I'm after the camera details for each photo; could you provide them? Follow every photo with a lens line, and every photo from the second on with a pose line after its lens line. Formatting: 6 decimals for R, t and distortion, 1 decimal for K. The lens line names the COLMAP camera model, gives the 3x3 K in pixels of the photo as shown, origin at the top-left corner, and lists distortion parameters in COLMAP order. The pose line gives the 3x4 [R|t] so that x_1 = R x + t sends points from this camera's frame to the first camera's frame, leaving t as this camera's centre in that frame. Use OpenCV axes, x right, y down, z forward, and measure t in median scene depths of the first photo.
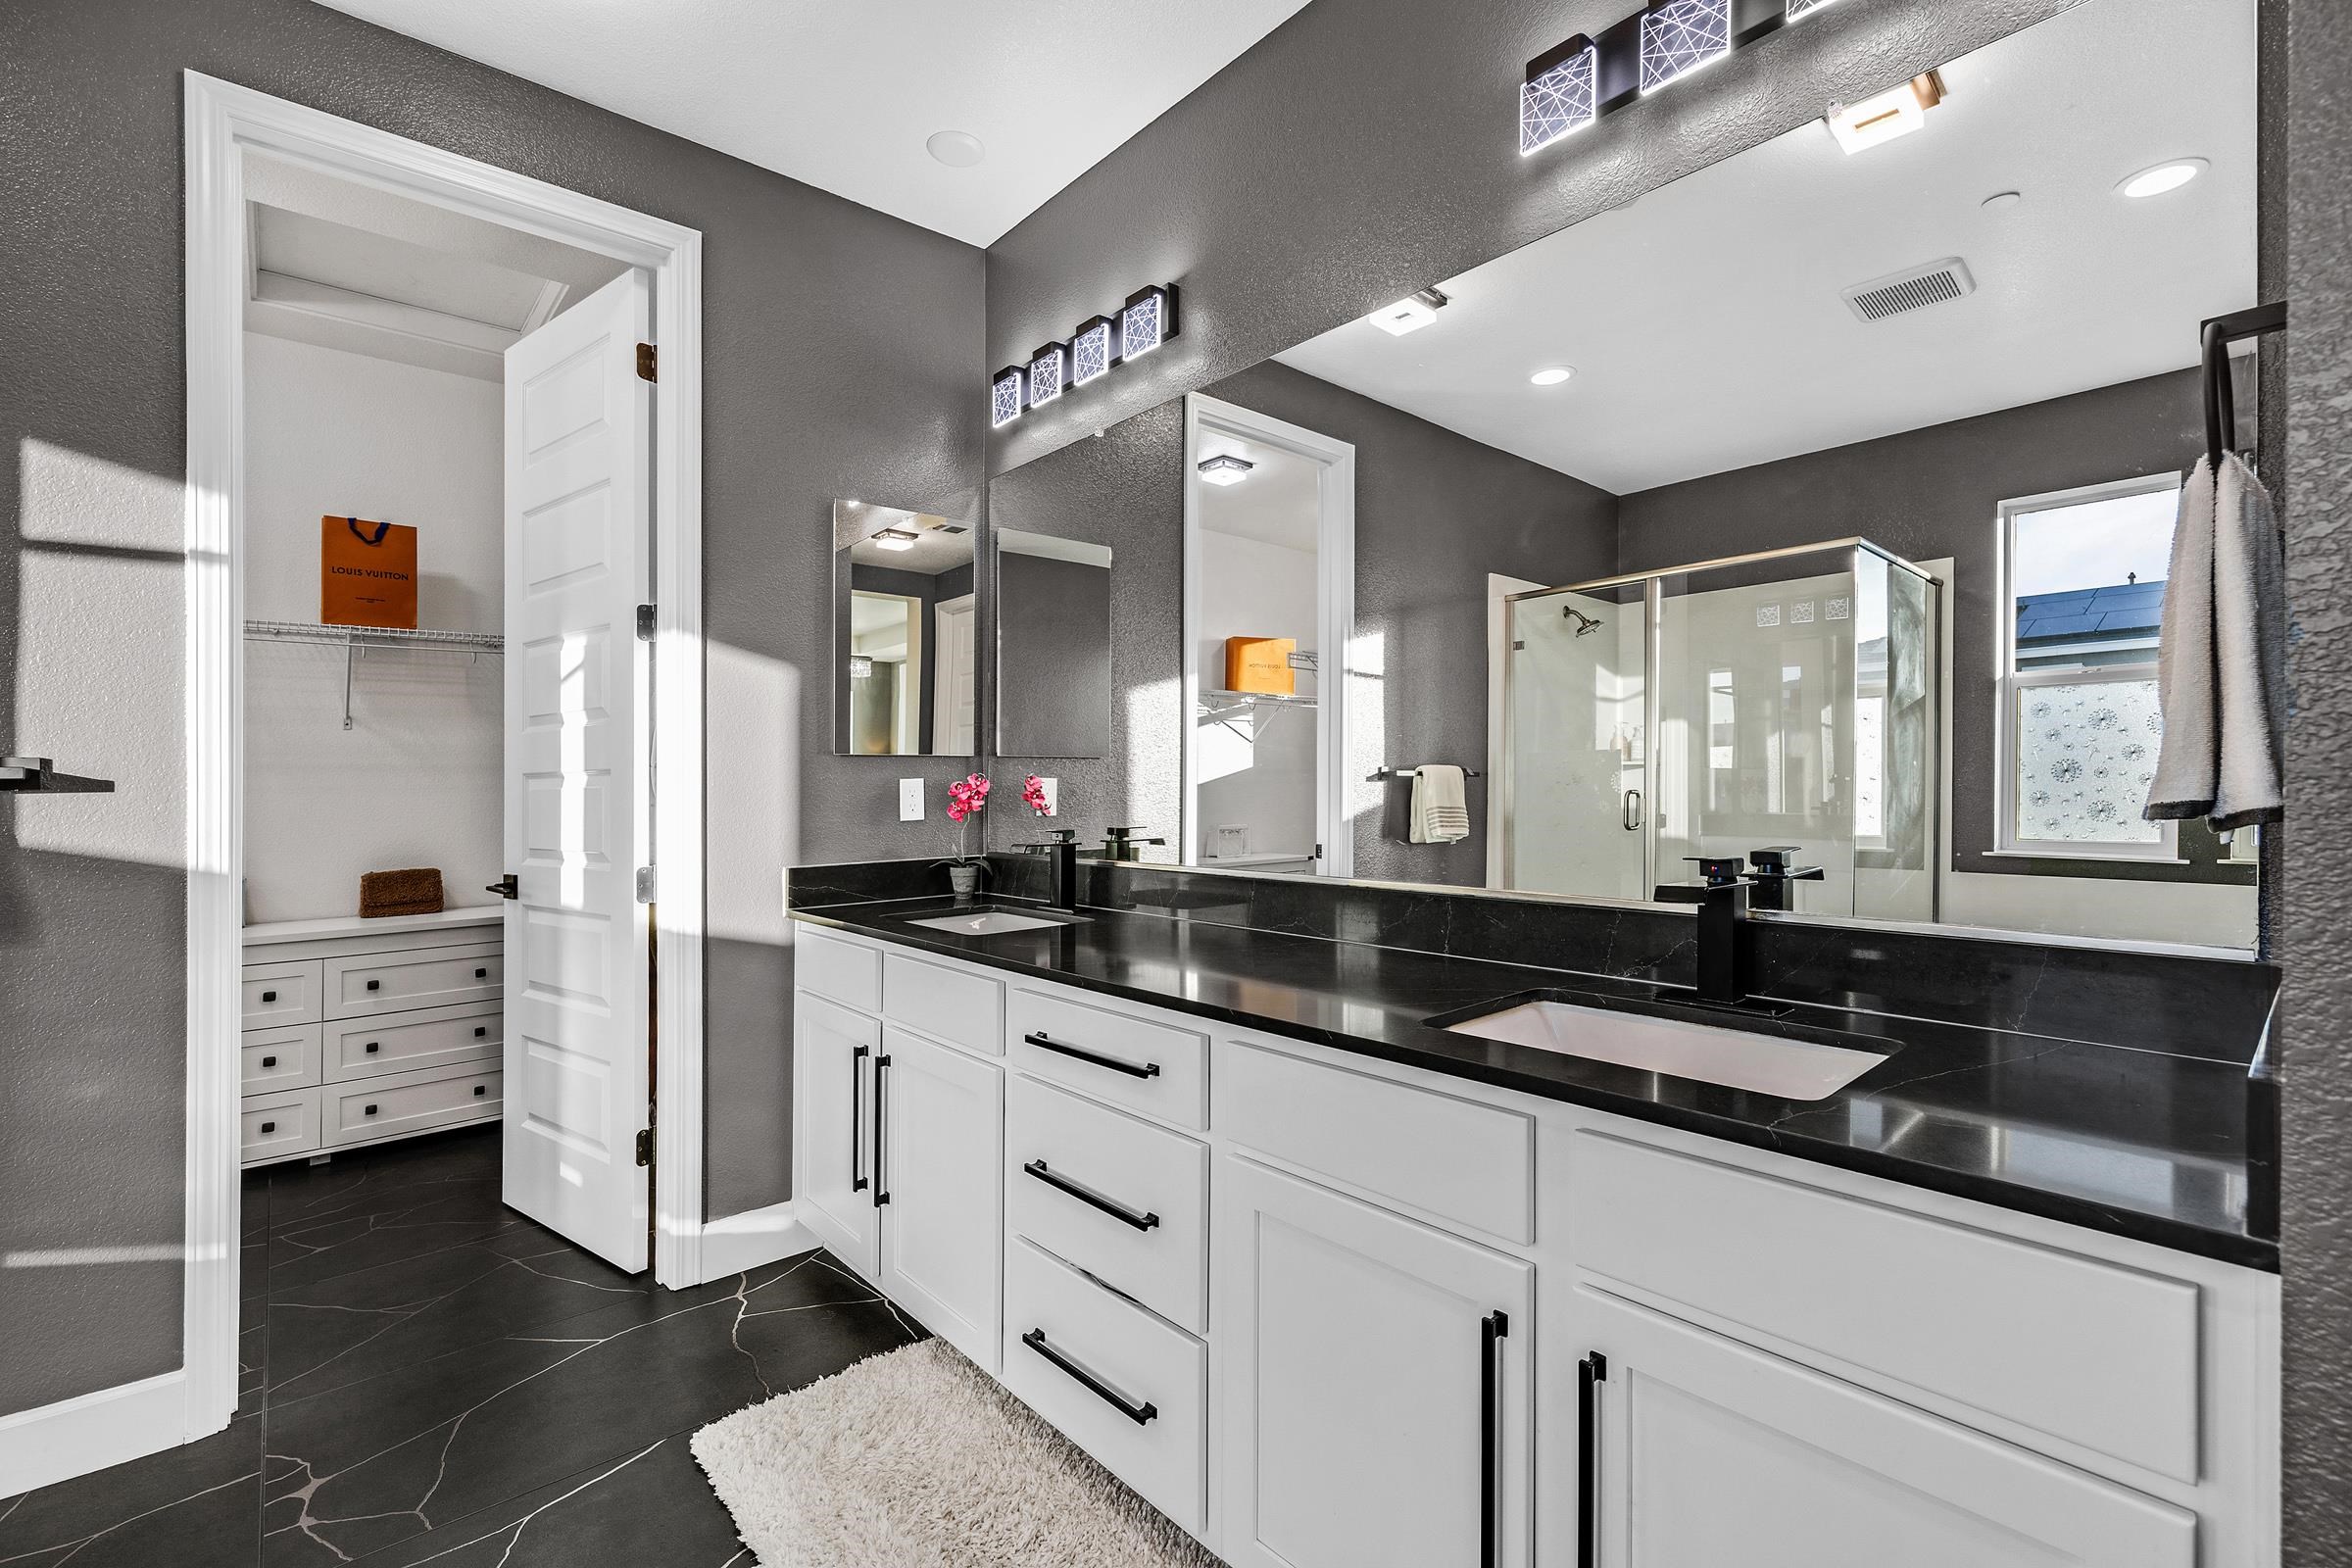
lens RADIAL K [[1033.6, 0, 1165.1], [0, 1033.6, 767.0], [0, 0, 1]] dist [-0.010093, 0.000518]
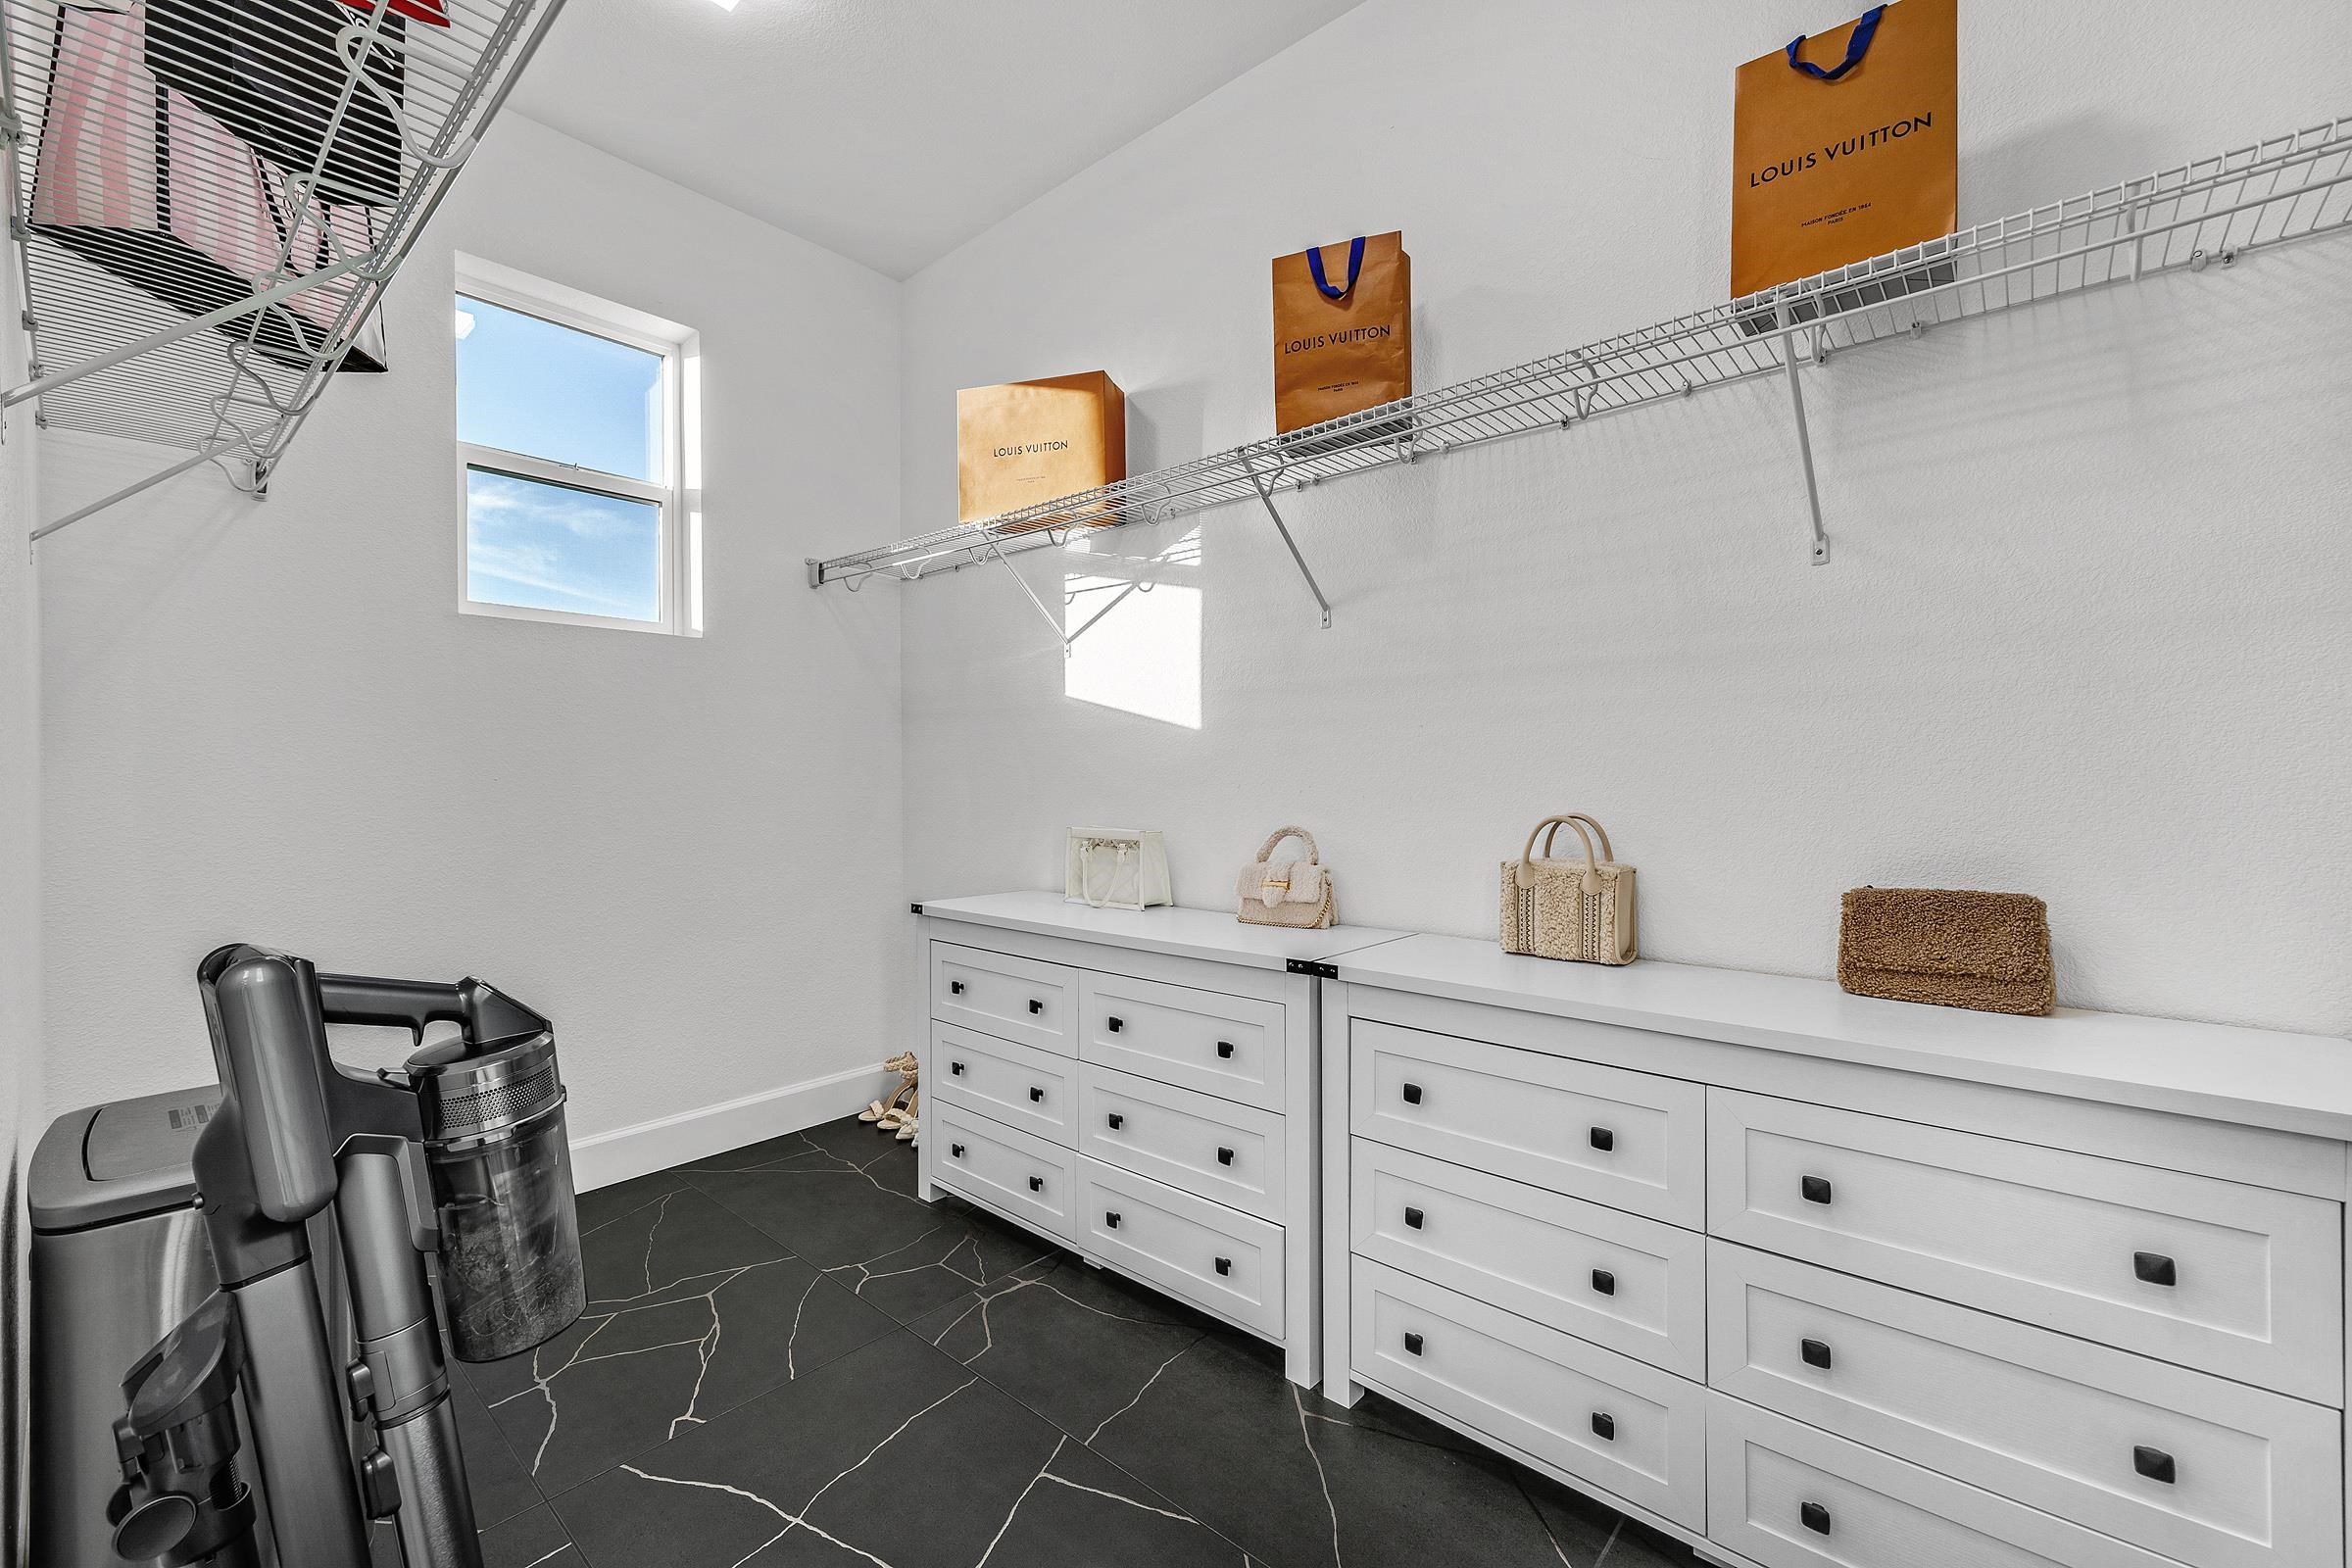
lens RADIAL K [[979.6, 0, 1176.0], [0, 979.6, 784.0], [0, 0, 1]] dist [0.002517, -0.000028]
pose [[0.127457, 0.009323, -0.991800, -0.520112], [0.011697, 0.999872, 0.010902, 0.067096], [0.991775, -0.012991, 0.127332, 0.853377]]
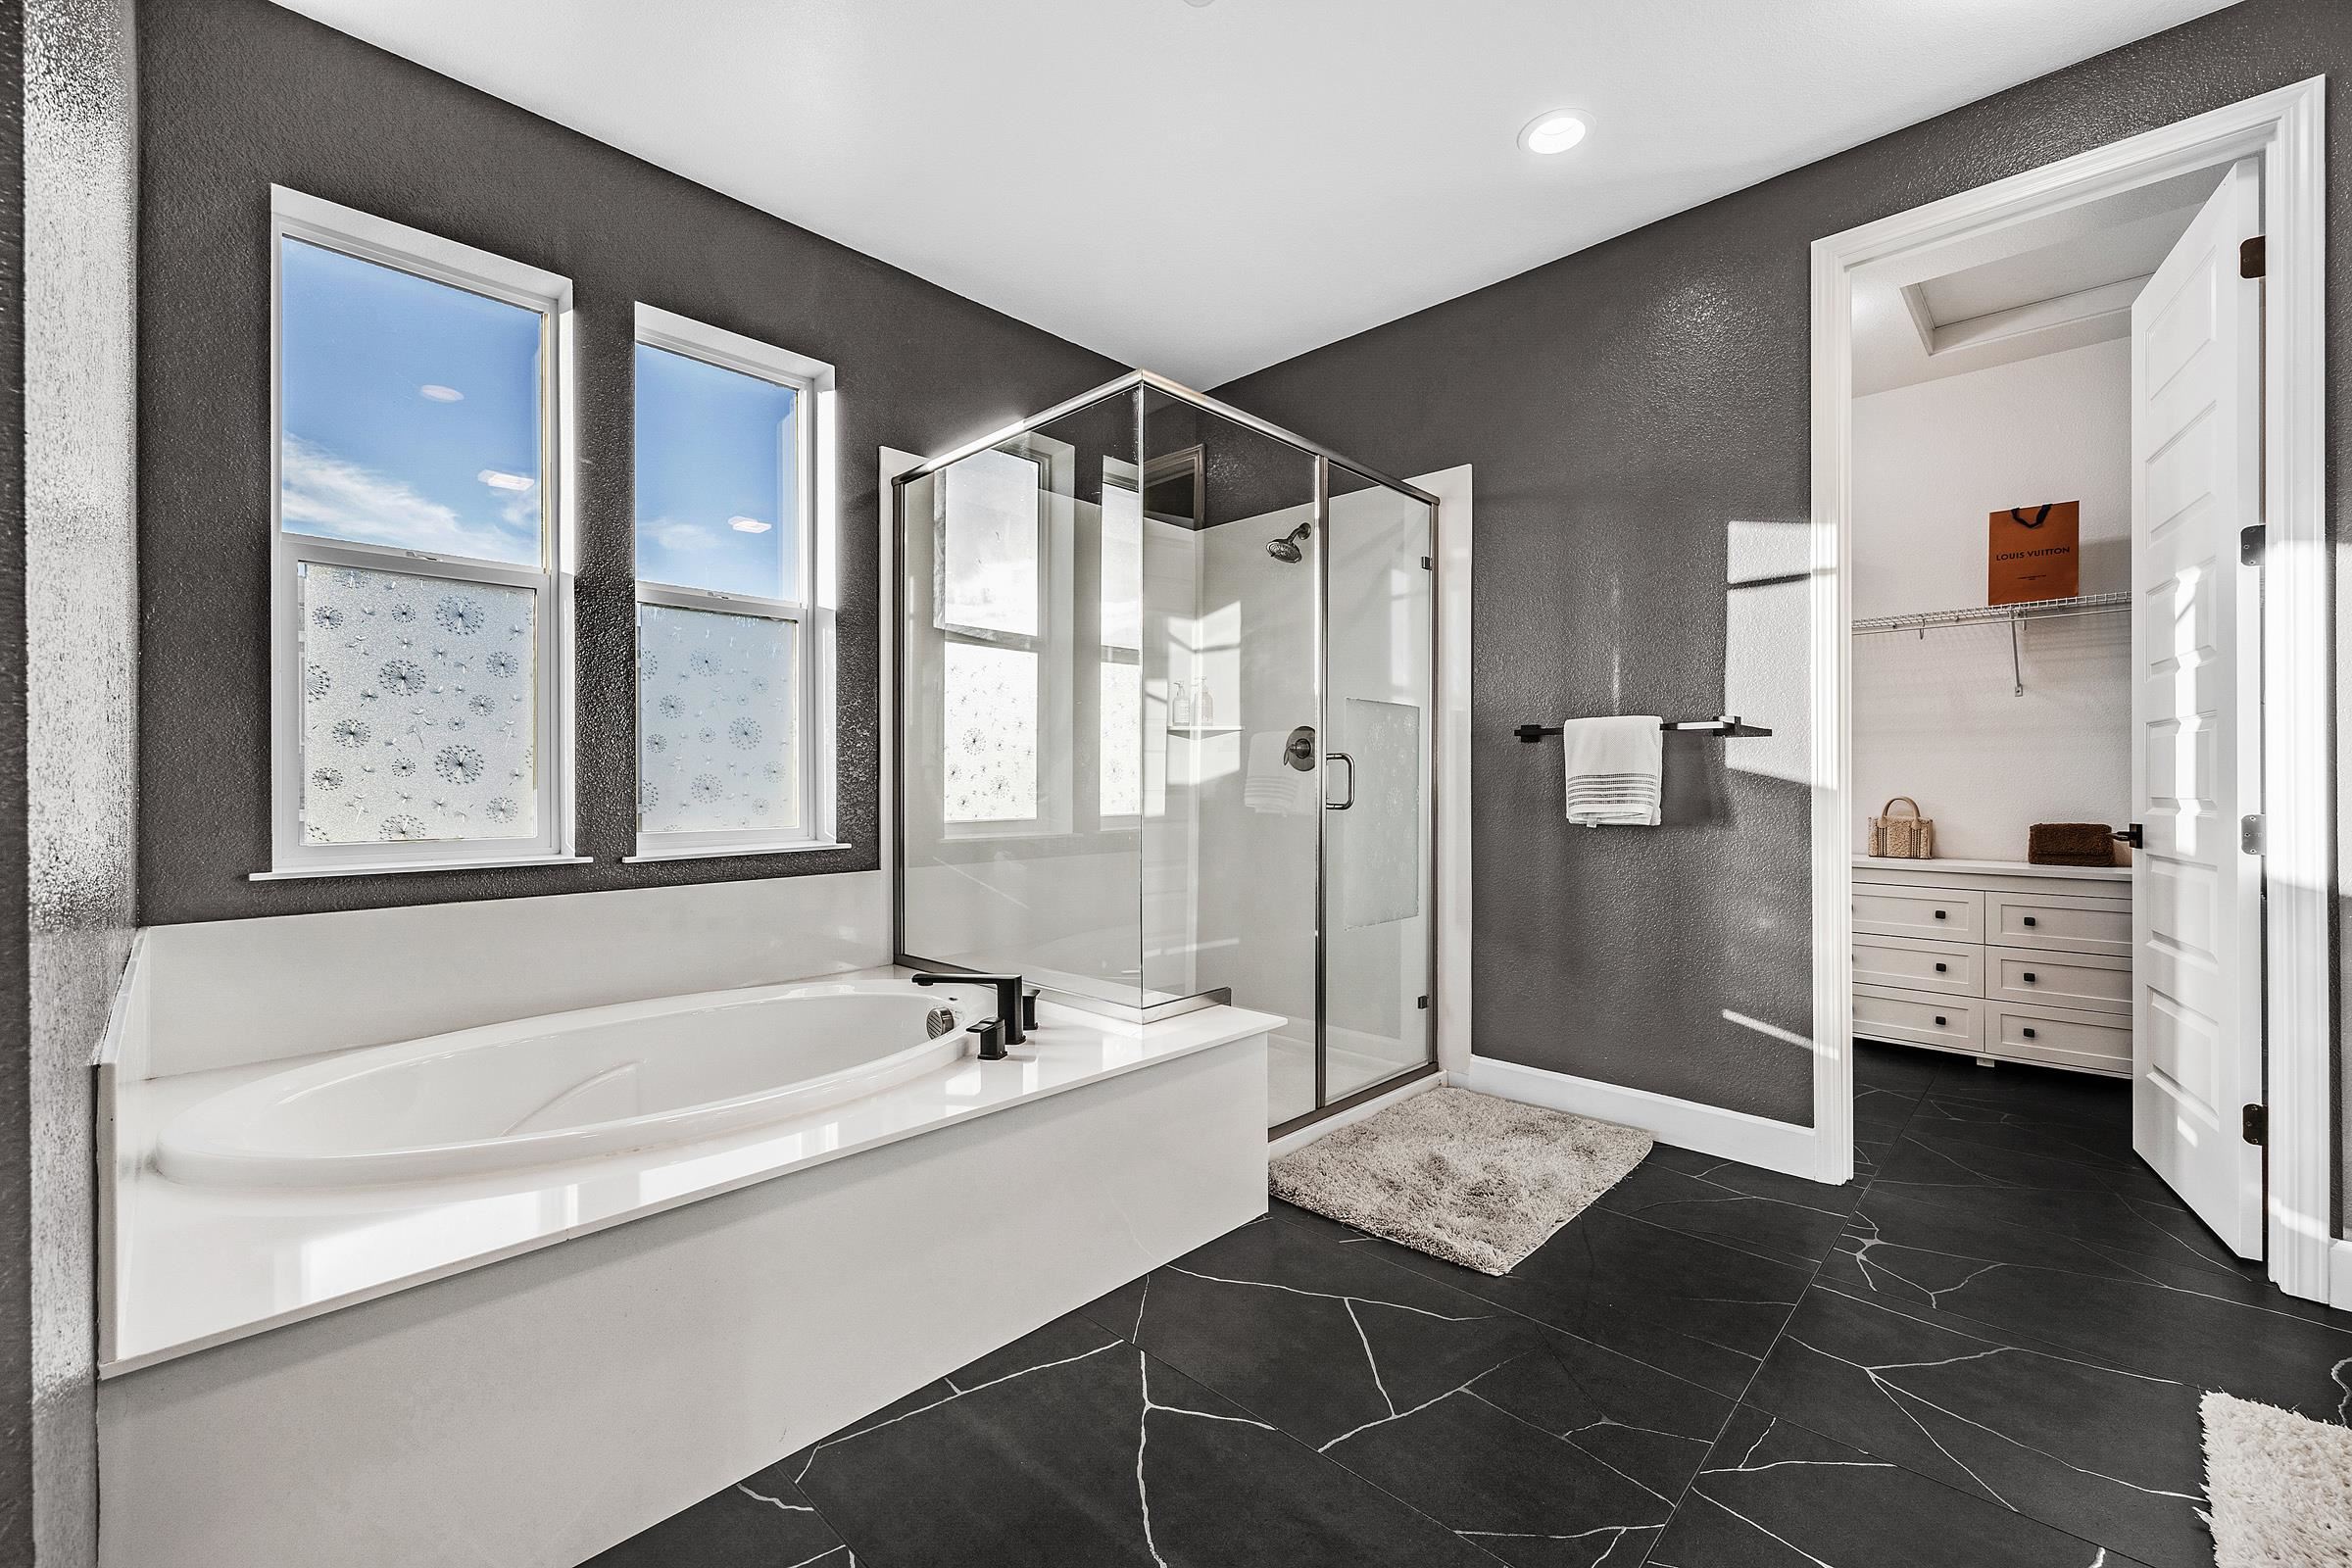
lens RADIAL K [[961.4, 0, 1161.7], [0, 961.4, 780.4], [0, 0, 1]] dist [0.000761, -0.008851]
pose [[0.067843, 0.011606, -0.997628, 0.245116], [0.010209, 0.999872, 0.012326, 0.043024], [0.997644, -0.011021, 0.067716, -0.017320]]
